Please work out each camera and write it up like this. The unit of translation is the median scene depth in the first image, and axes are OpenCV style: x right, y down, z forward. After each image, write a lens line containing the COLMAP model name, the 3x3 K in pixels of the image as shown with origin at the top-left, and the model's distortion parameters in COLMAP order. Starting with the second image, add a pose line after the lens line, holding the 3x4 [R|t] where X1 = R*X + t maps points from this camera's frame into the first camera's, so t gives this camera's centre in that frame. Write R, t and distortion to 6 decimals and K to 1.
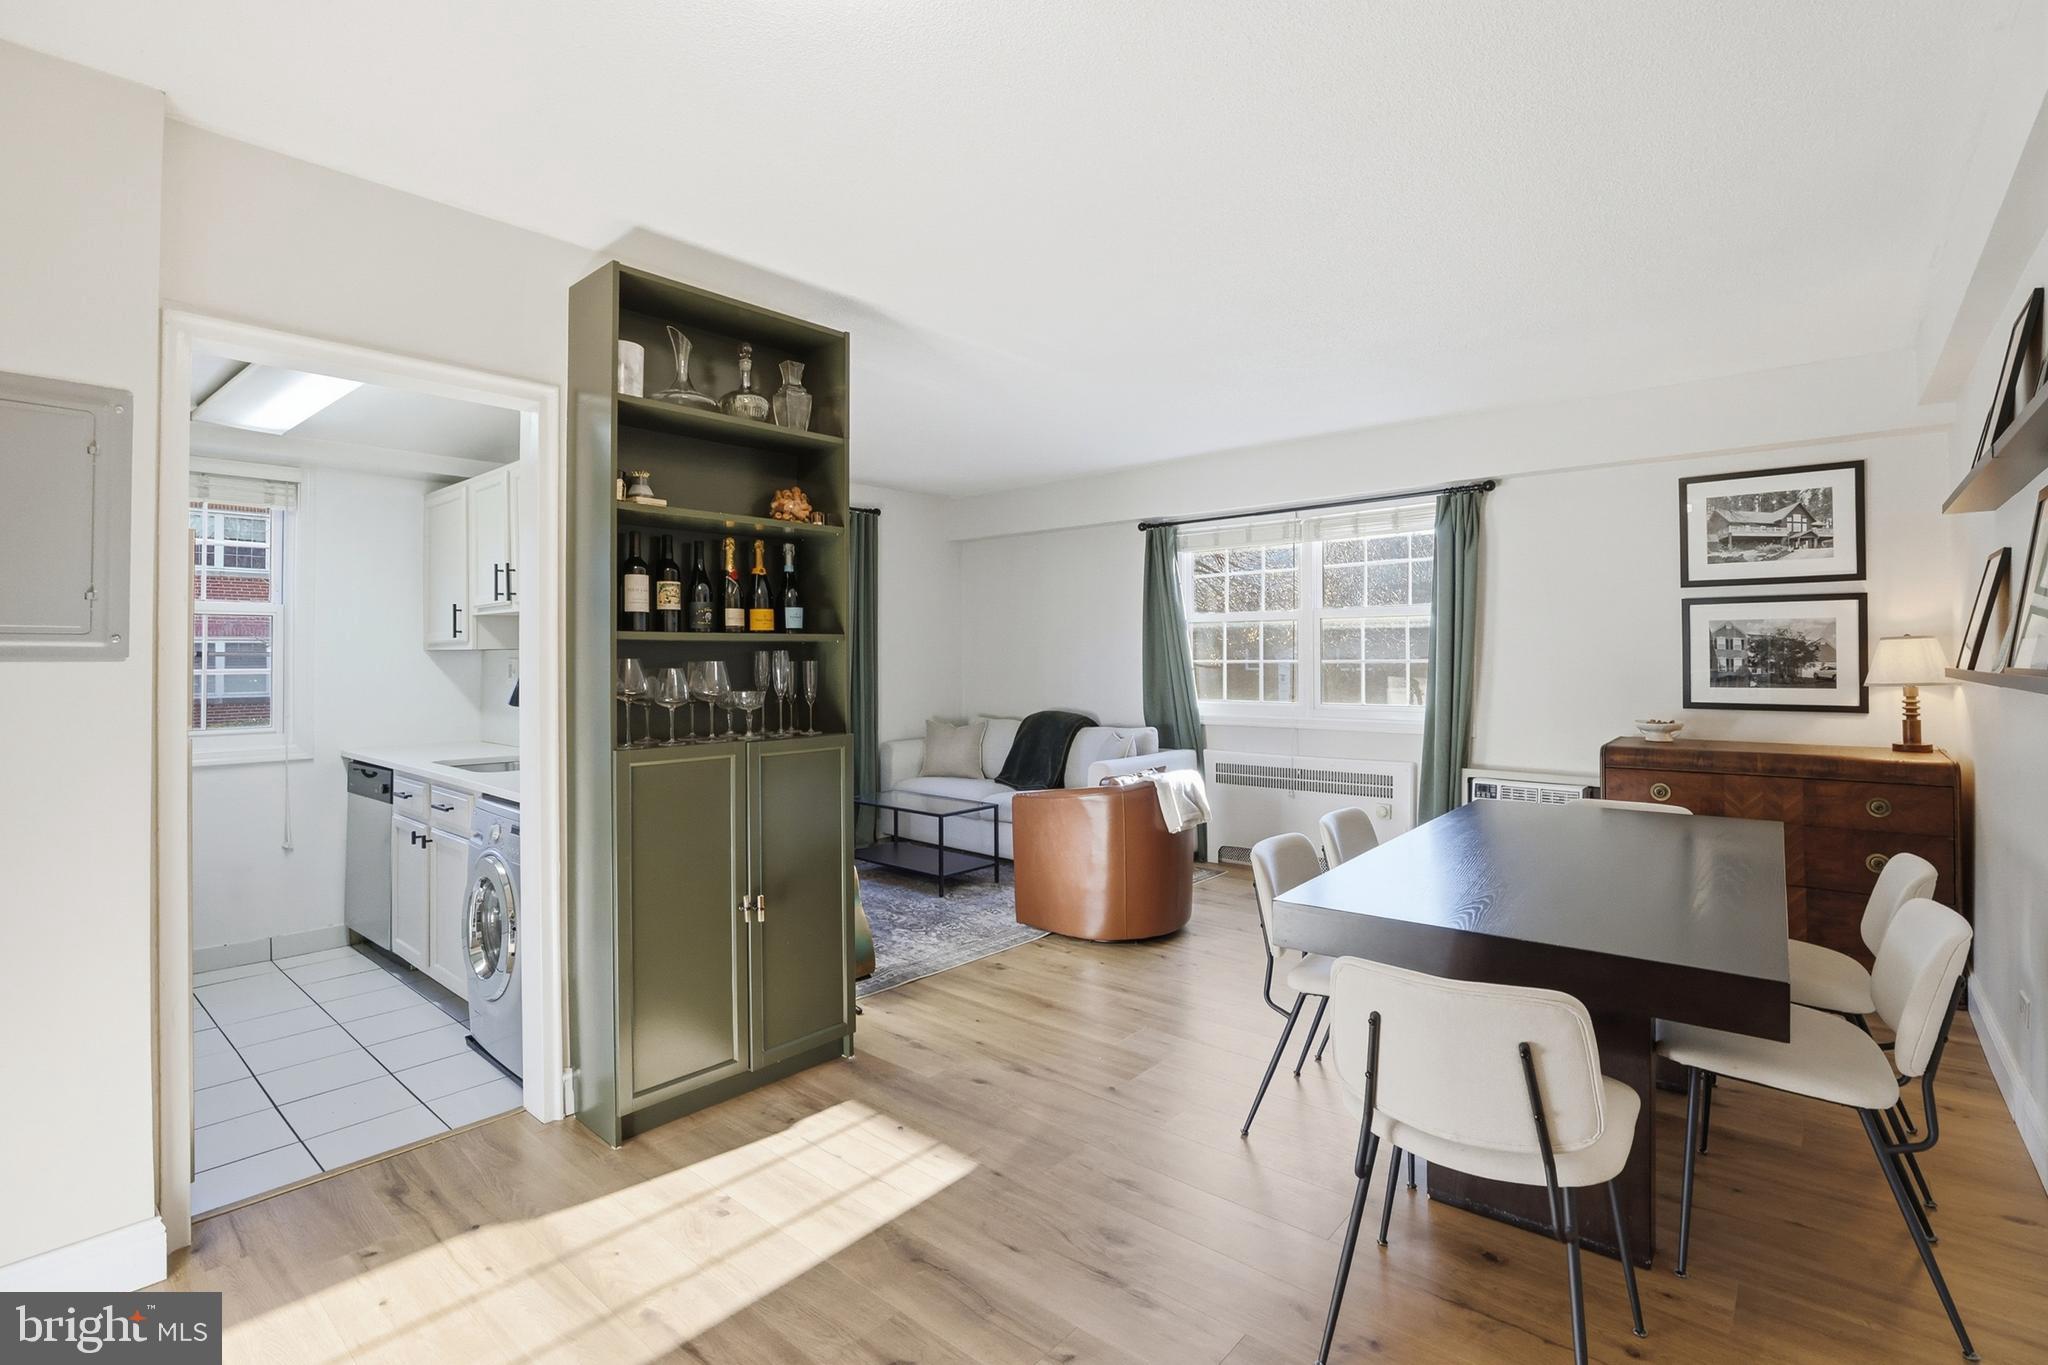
lens RADIAL K [[937.4, 0, 1026.0], [0, 937.4, 659.4], [0, 0, 1]] dist [-0.002887, -0.000264]
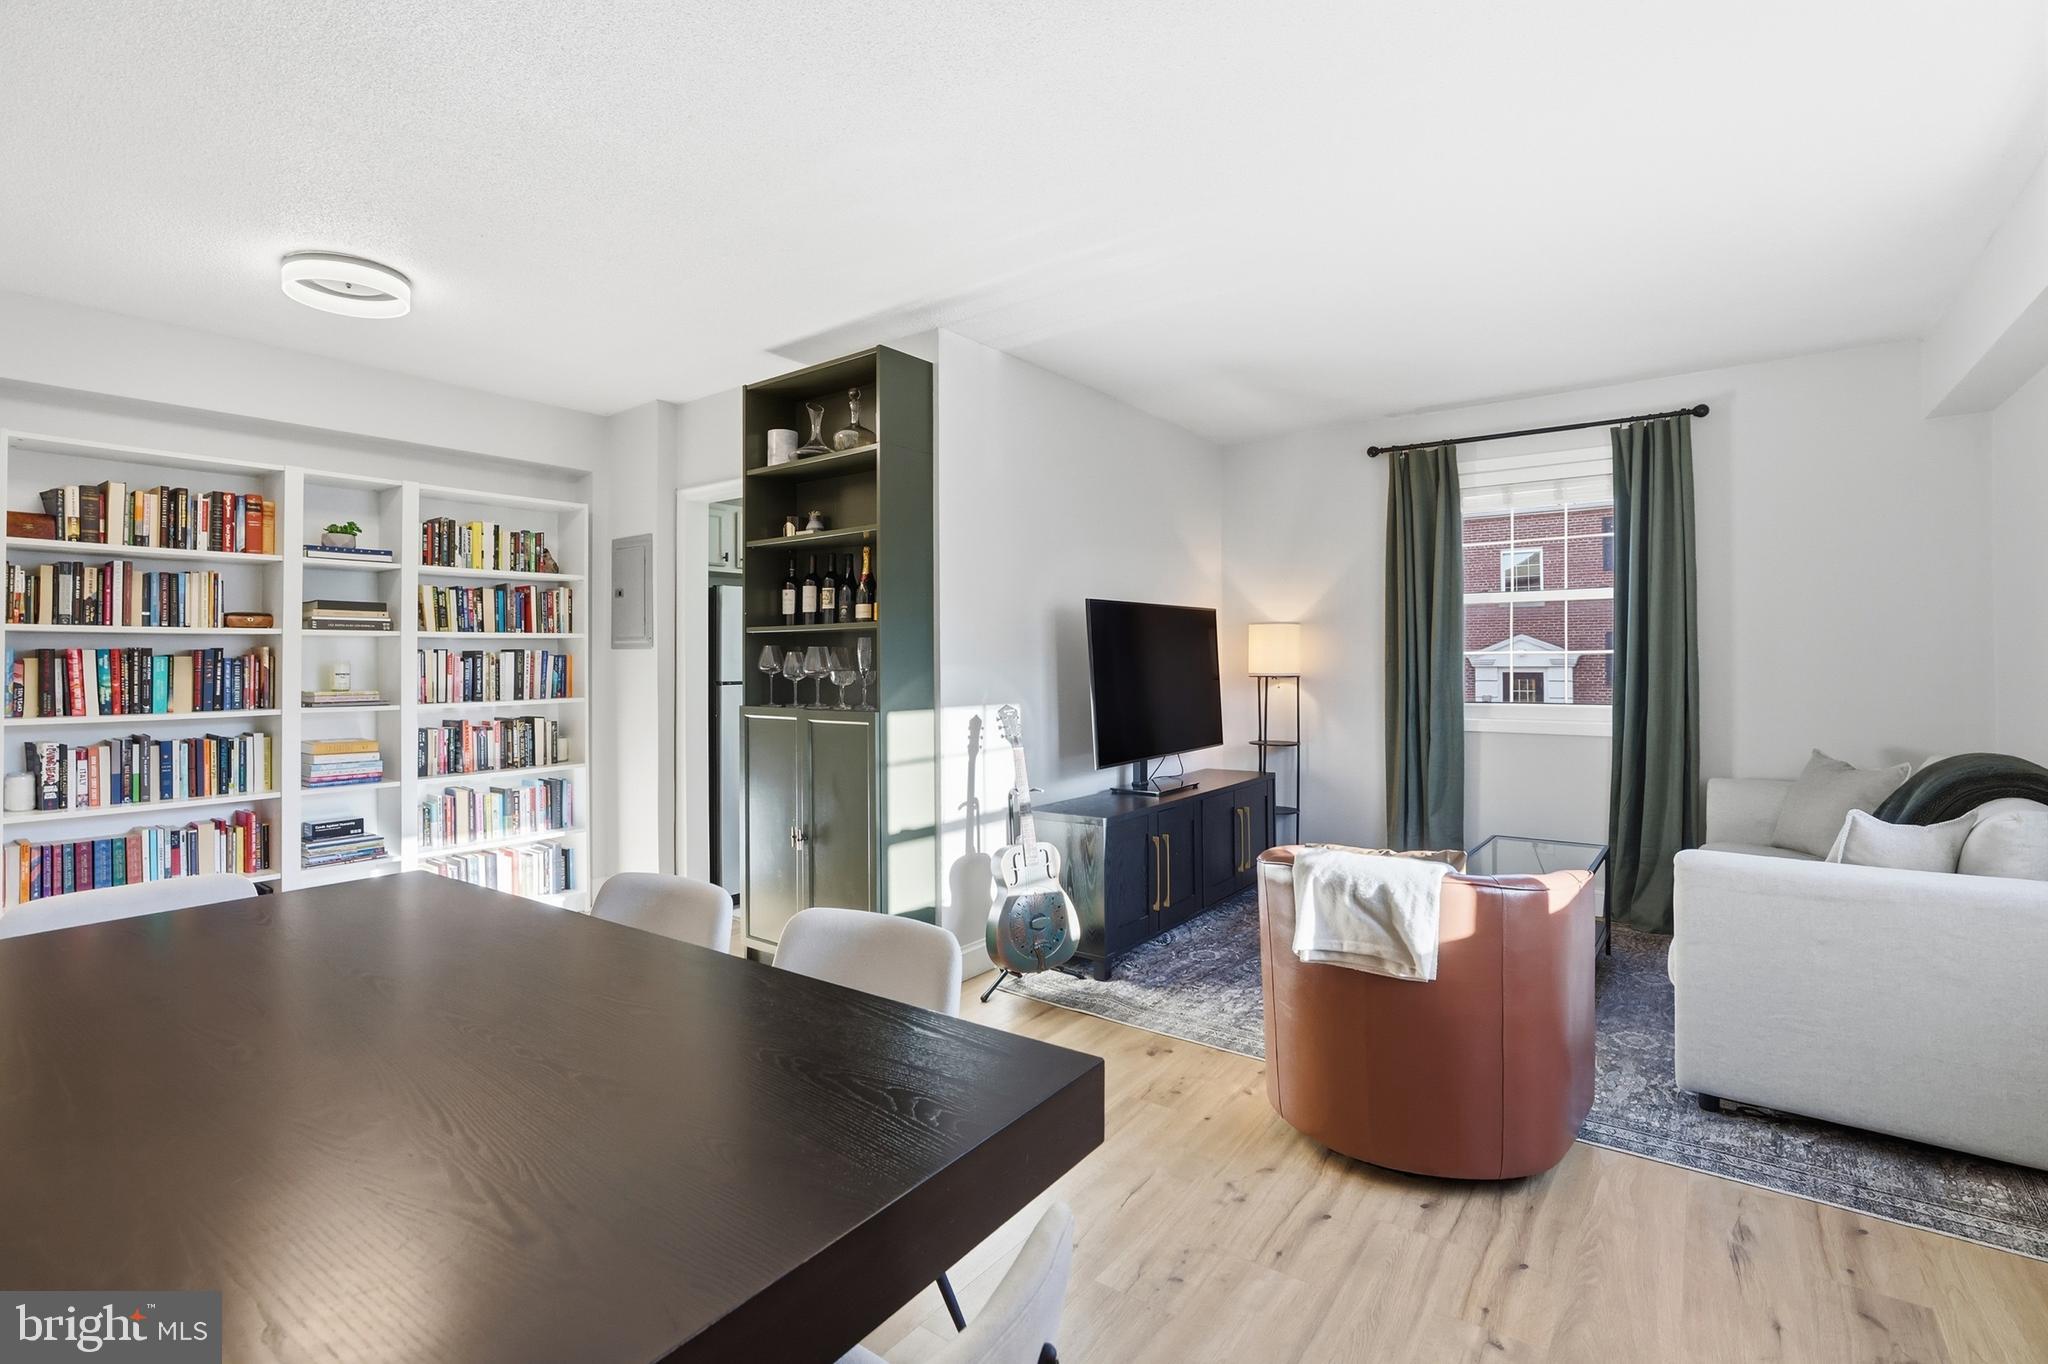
lens RADIAL K [[937.4, 0, 1026.0], [0, 937.4, 658.9], [0, 0, 1]] dist [-0.002887, -0.000264]
pose [[0.085920, -0.001019, -0.996302, 0.953099], [0.001580, 0.999998, -0.000887, 0.020417], [0.996301, -0.001498, 0.085921, 1.123610]]
